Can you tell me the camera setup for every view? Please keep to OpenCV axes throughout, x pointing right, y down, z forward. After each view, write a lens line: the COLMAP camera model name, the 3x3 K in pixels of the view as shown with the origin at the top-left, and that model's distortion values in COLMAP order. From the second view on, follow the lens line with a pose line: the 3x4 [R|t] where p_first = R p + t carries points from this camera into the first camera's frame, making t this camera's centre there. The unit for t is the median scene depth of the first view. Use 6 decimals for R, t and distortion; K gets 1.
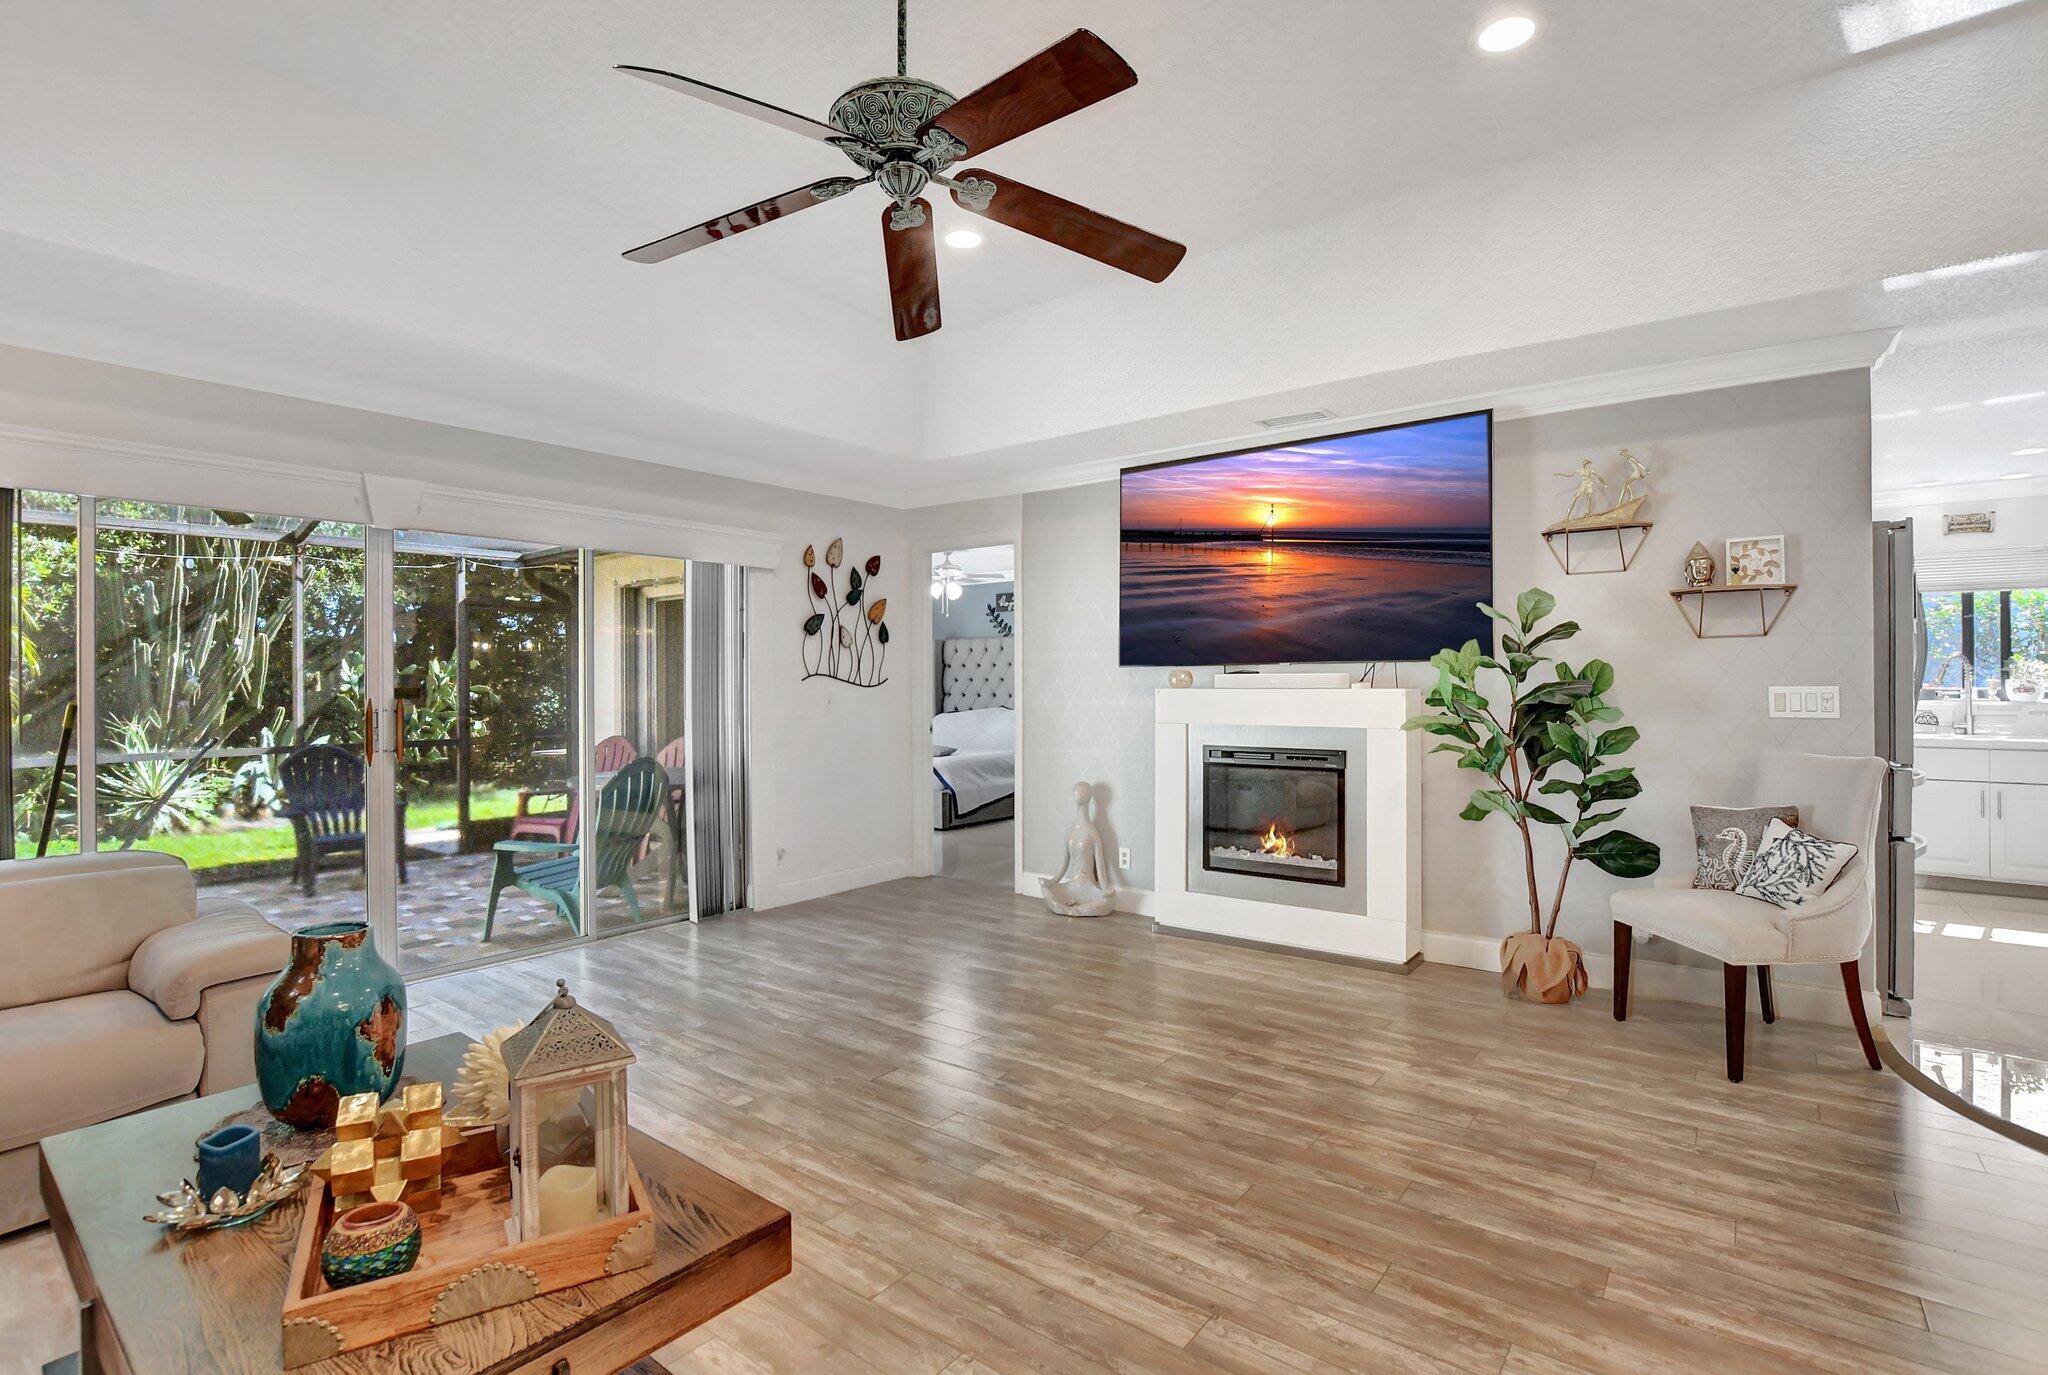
lens RADIAL K [[982.2, 0, 1009.5], [0, 982.2, 696.5], [0, 0, 1]] dist [-0.026986, -0.000151]
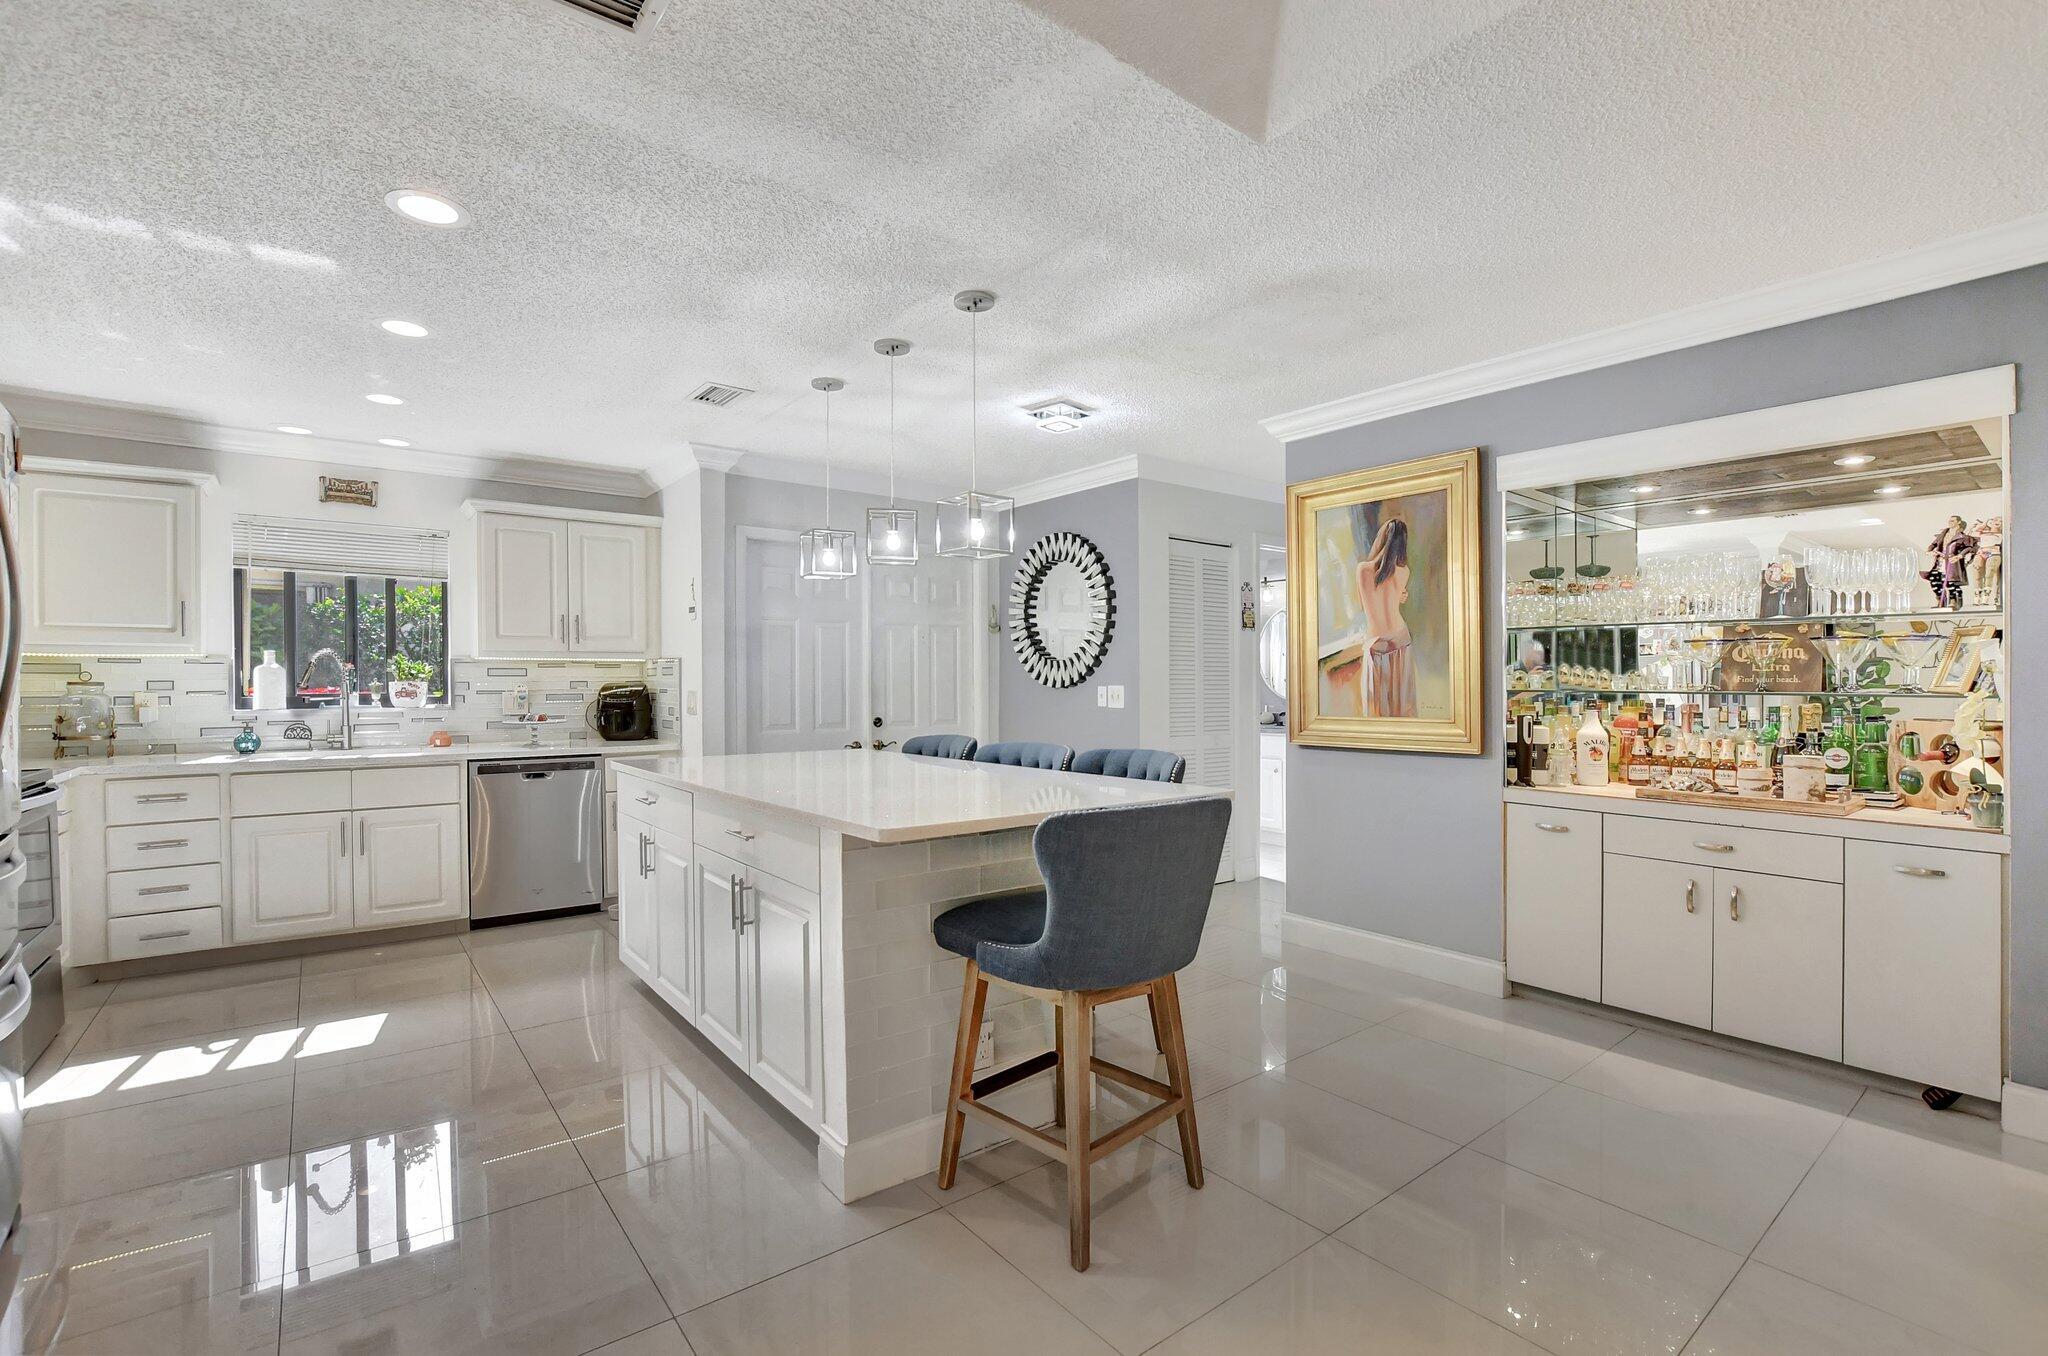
lens RADIAL K [[914.3, 0, 1011.1], [0, 914.3, 688.2], [0, 0, 1]] dist [-0.029467, 0.000159]
pose [[0.234015, -0.002386, 0.972230, 0.587727], [0.011236, 0.999937, -0.000251, -0.008610], [-0.972168, 0.010983, 0.234027, 0.406989]]
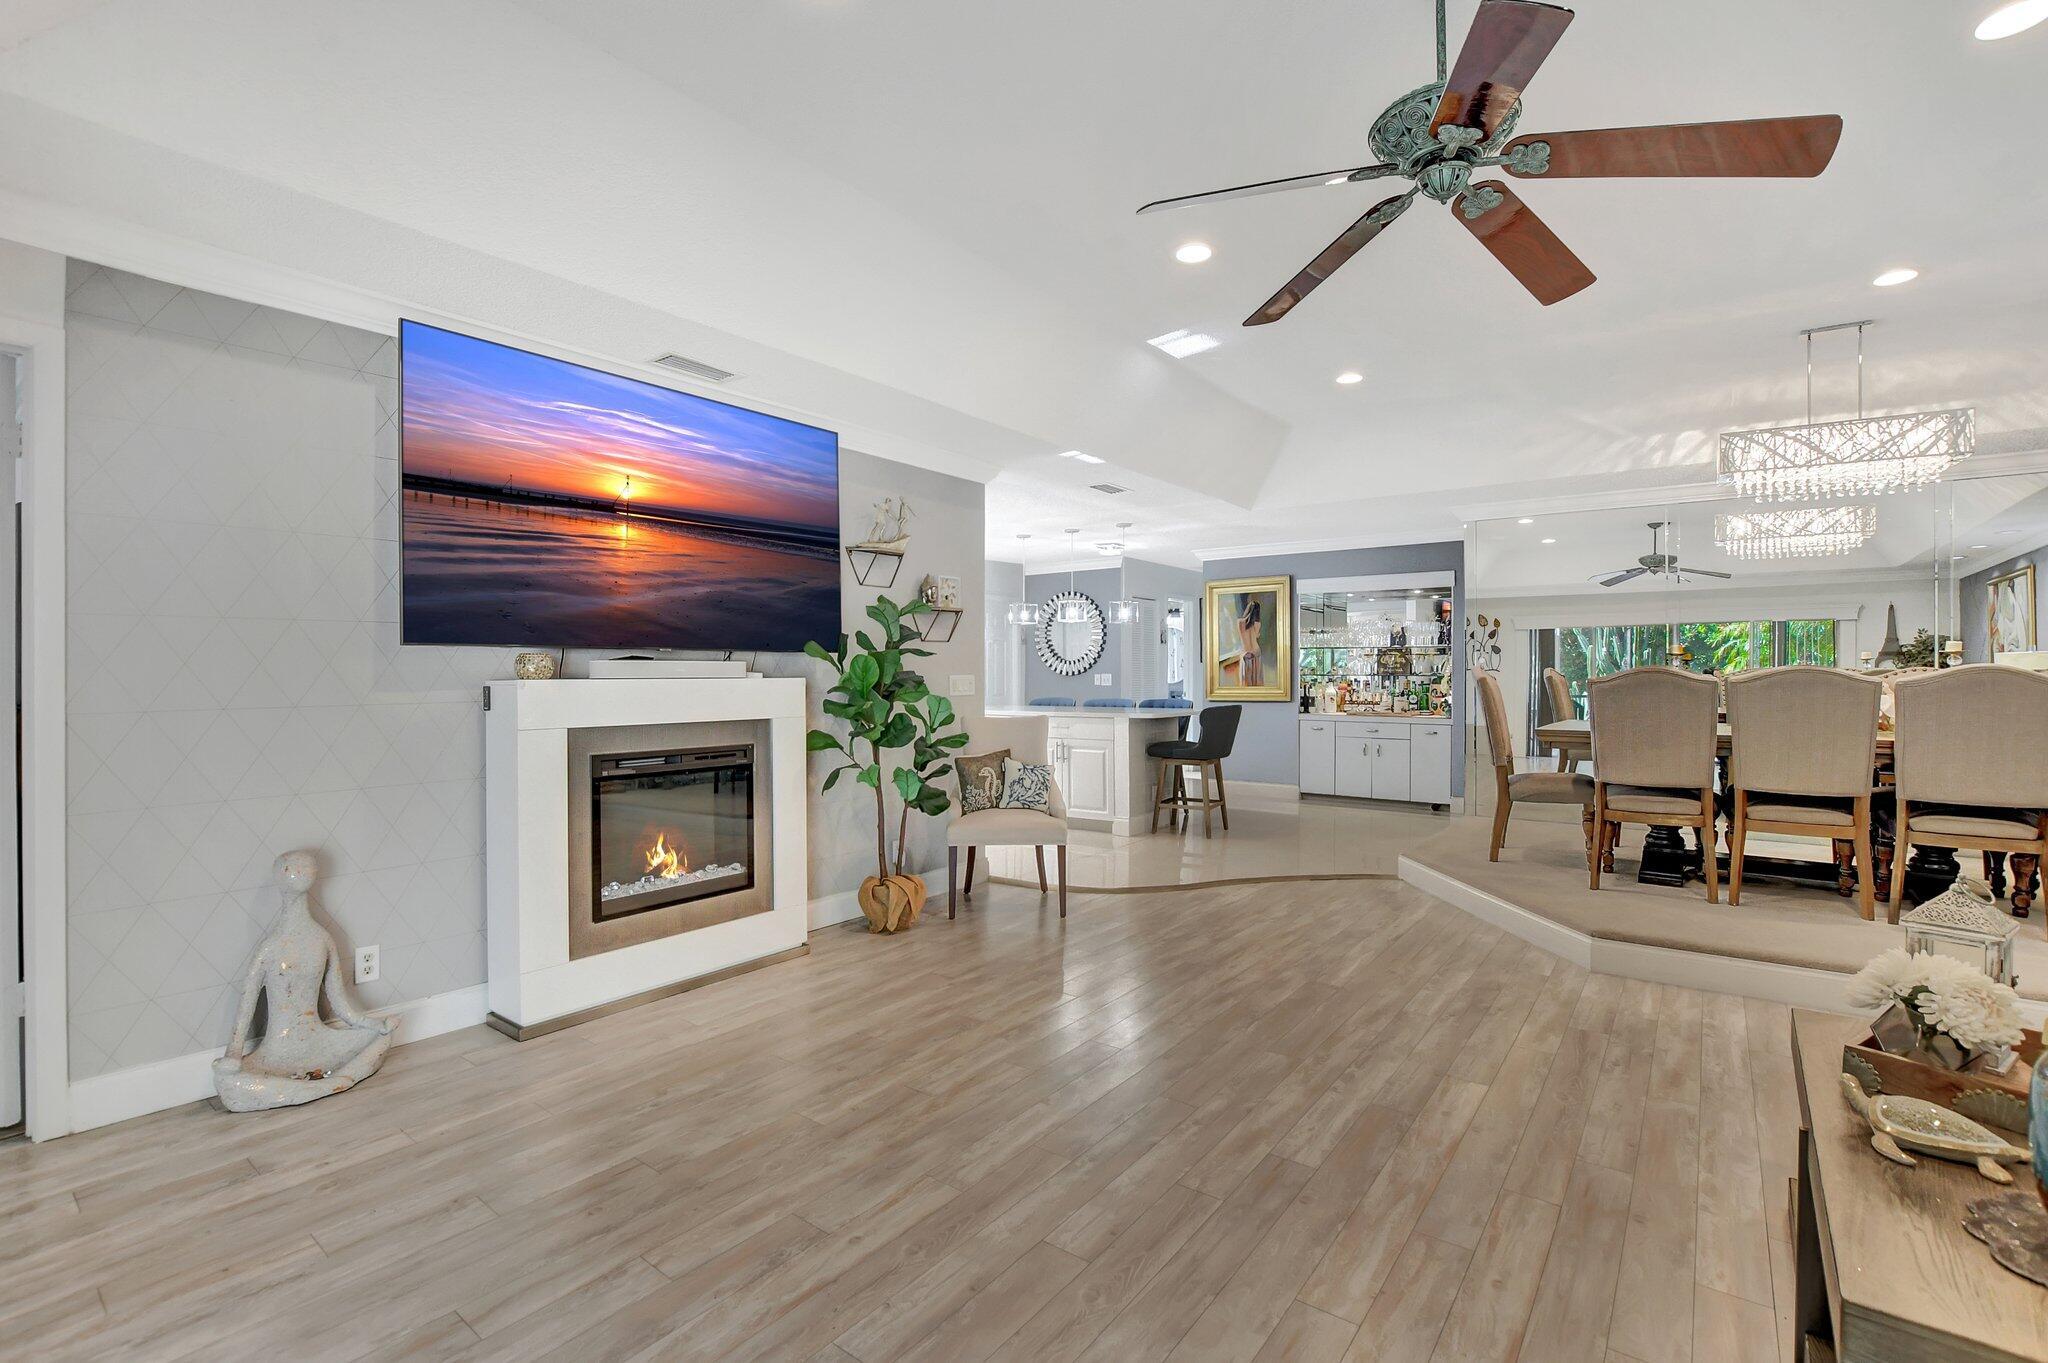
lens RADIAL K [[914.3, 0, 1019.6], [0, 914.3, 695.1], [0, 0, 1]] dist [-0.029467, 0.000159]
pose [[-0.021850, -0.018936, 0.999582, -0.613593], [0.015546, 0.999693, 0.019278, -0.005250], [-0.999640, 0.015960, -0.021549, 0.863980]]
